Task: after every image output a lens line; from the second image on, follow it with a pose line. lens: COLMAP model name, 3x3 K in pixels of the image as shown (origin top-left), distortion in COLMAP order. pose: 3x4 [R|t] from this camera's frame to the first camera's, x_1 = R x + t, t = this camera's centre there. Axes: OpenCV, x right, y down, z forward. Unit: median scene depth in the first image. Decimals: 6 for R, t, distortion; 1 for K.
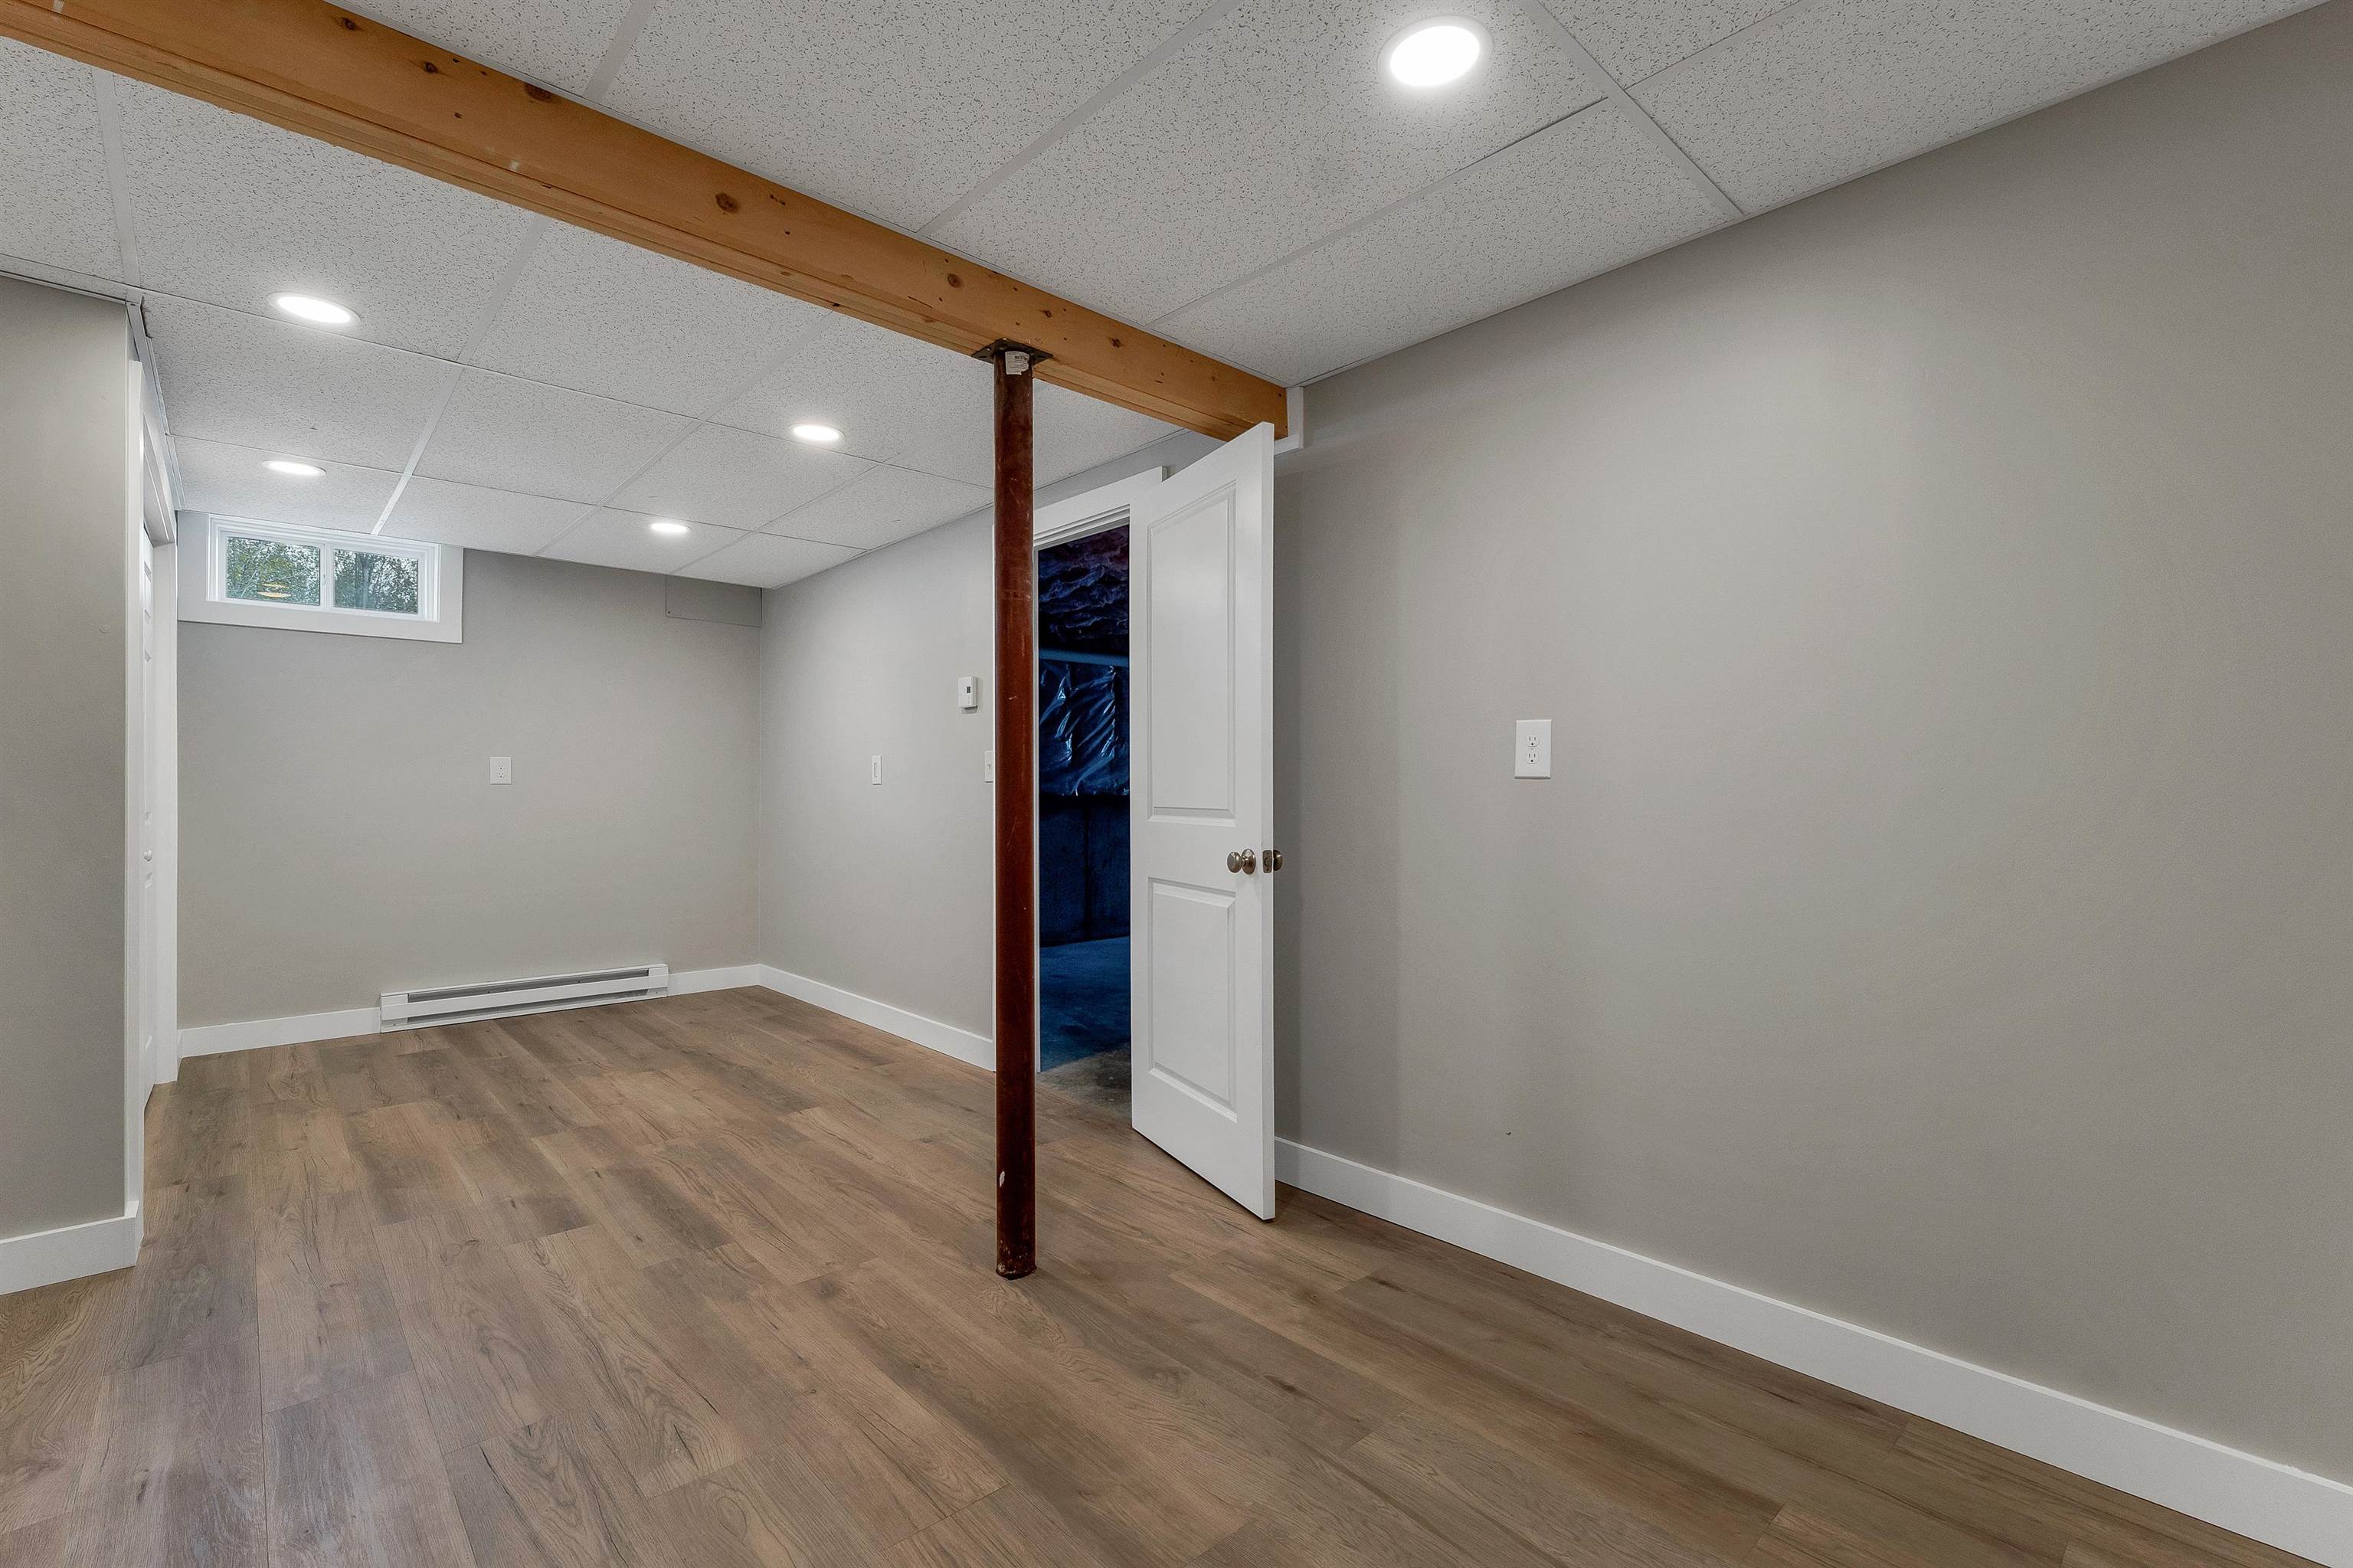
lens RADIAL K [[1033.7, 0, 1177.0], [0, 1033.7, 787.2], [0, 0, 1]] dist [-0.000977, -0.000088]
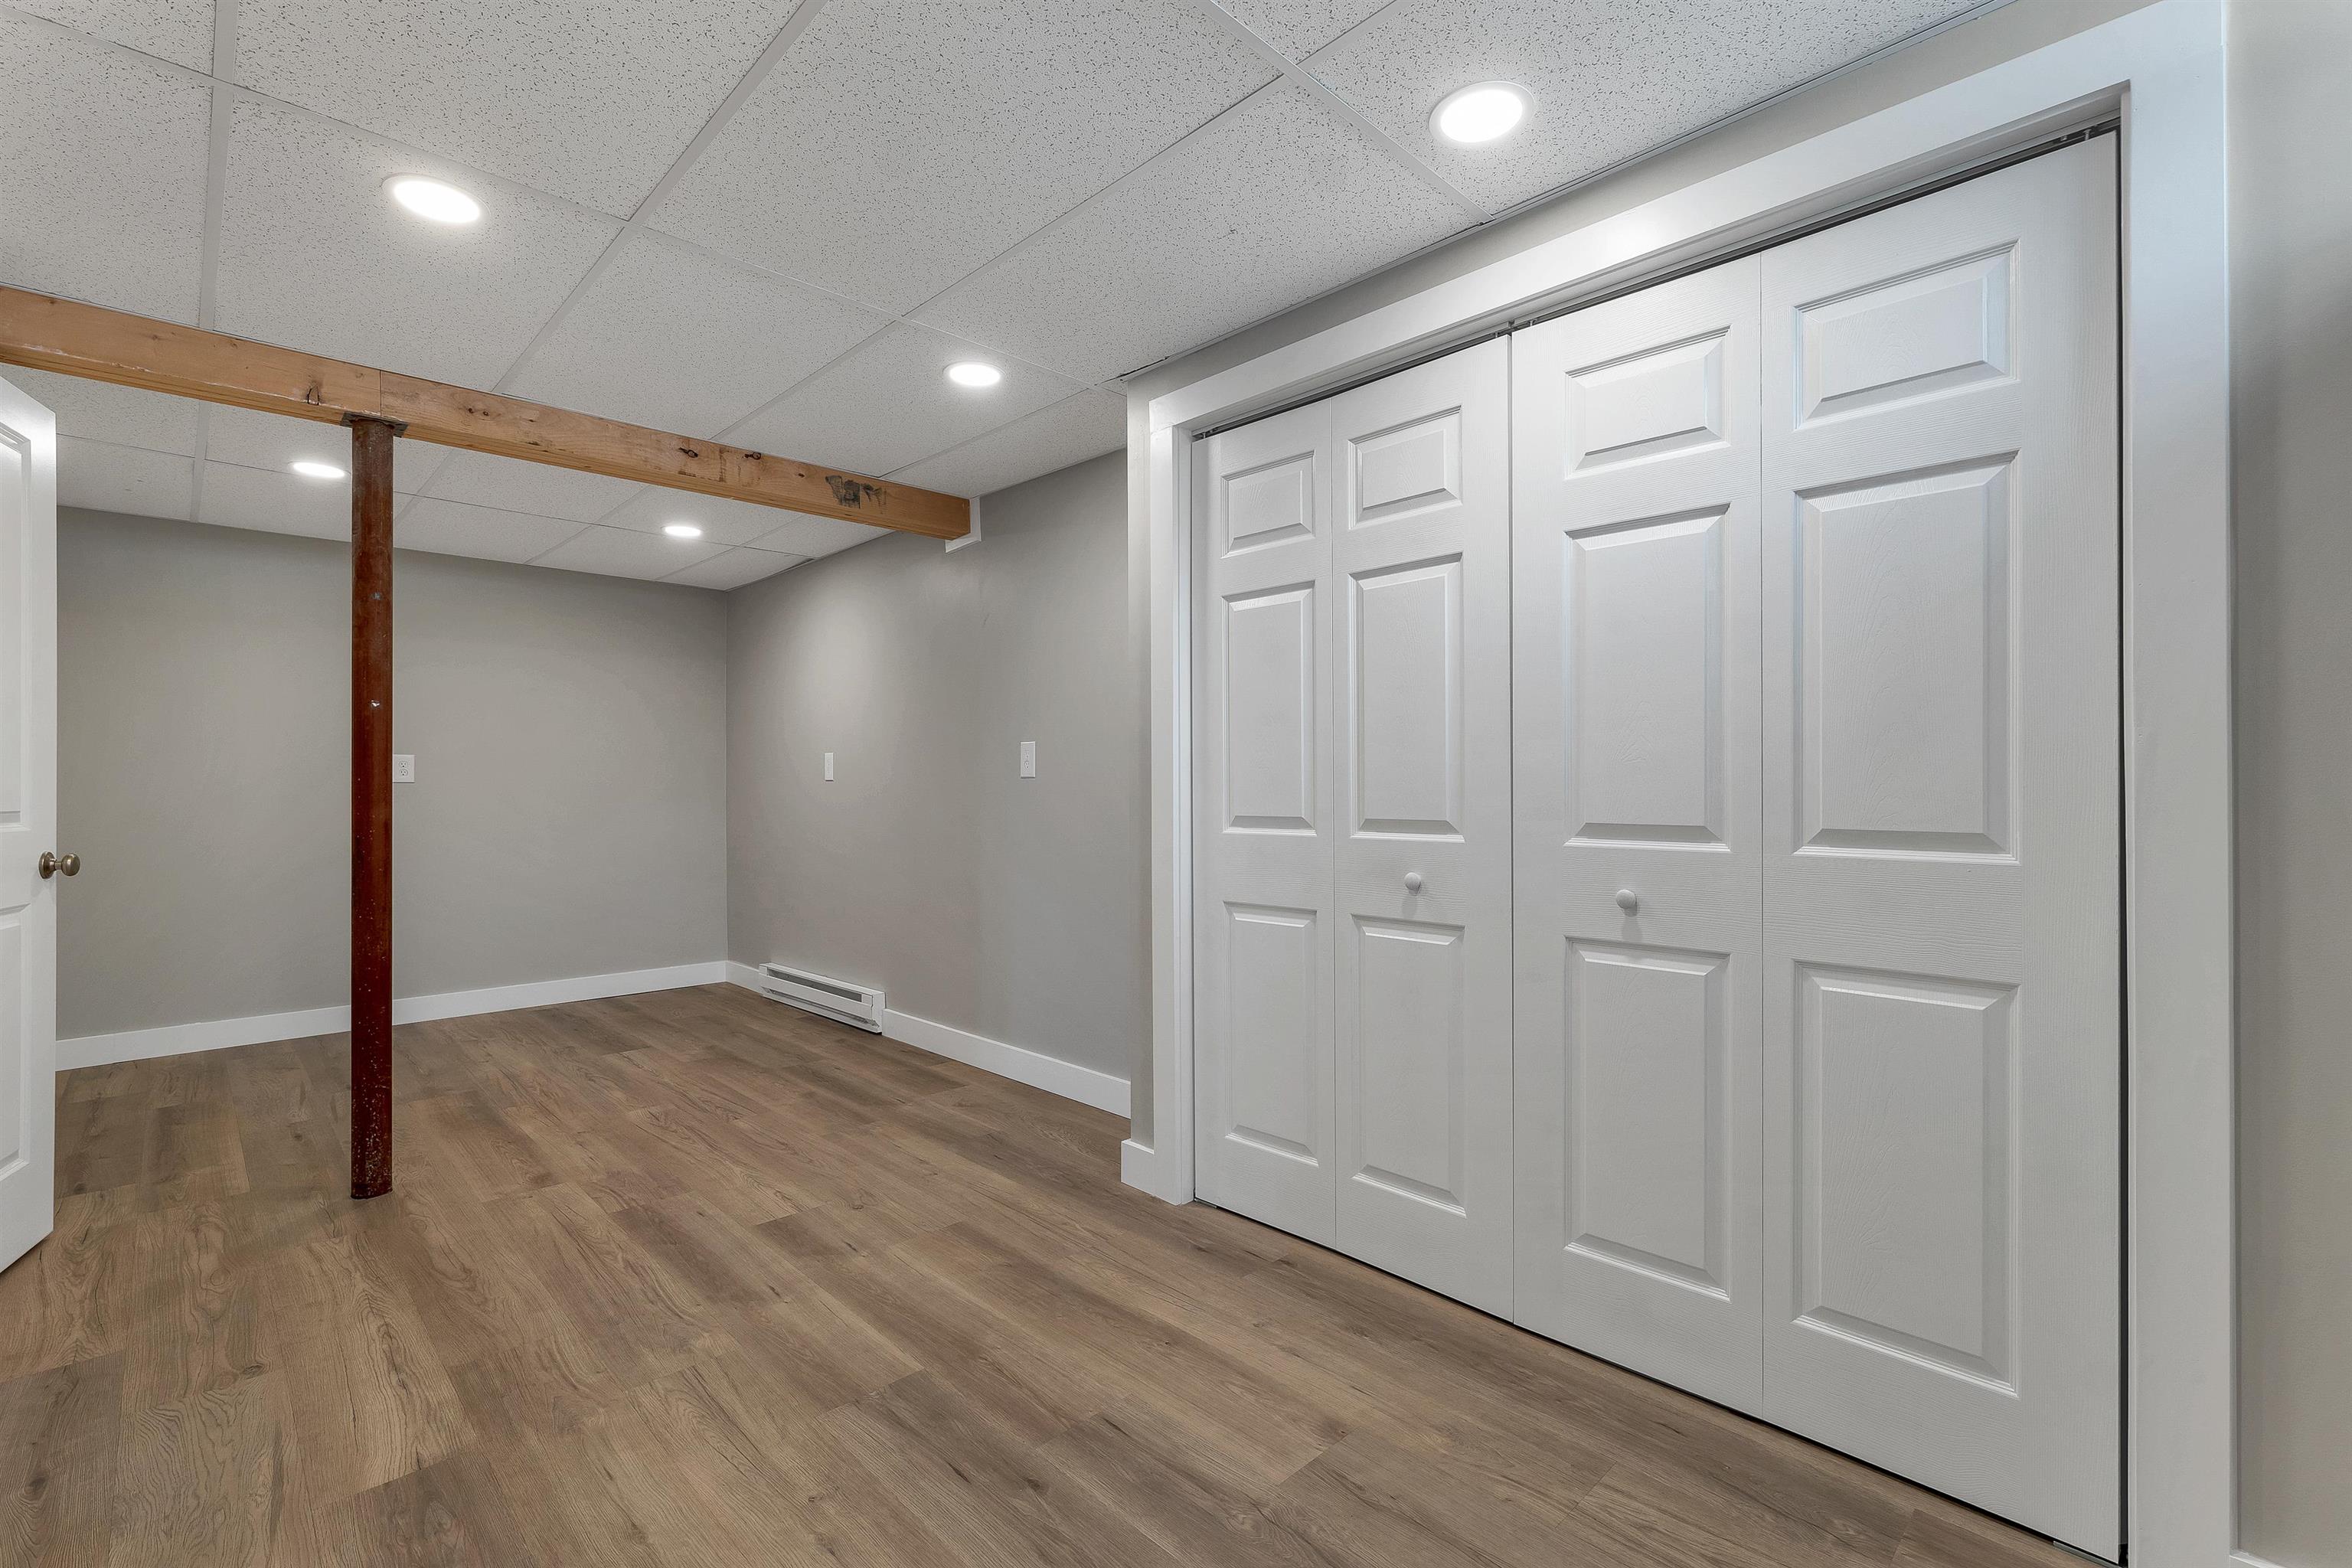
lens RADIAL K [[1033.3, 0, 1176.5], [0, 1033.3, 787.2], [0, 0, 1]] dist [-0.000977, -0.000088]
pose [[-0.999506, 0.004223, -0.031135, -0.922876], [0.004326, 0.999985, -0.003268, 0.008424], [0.031121, -0.003401, -0.999510, 1.959372]]
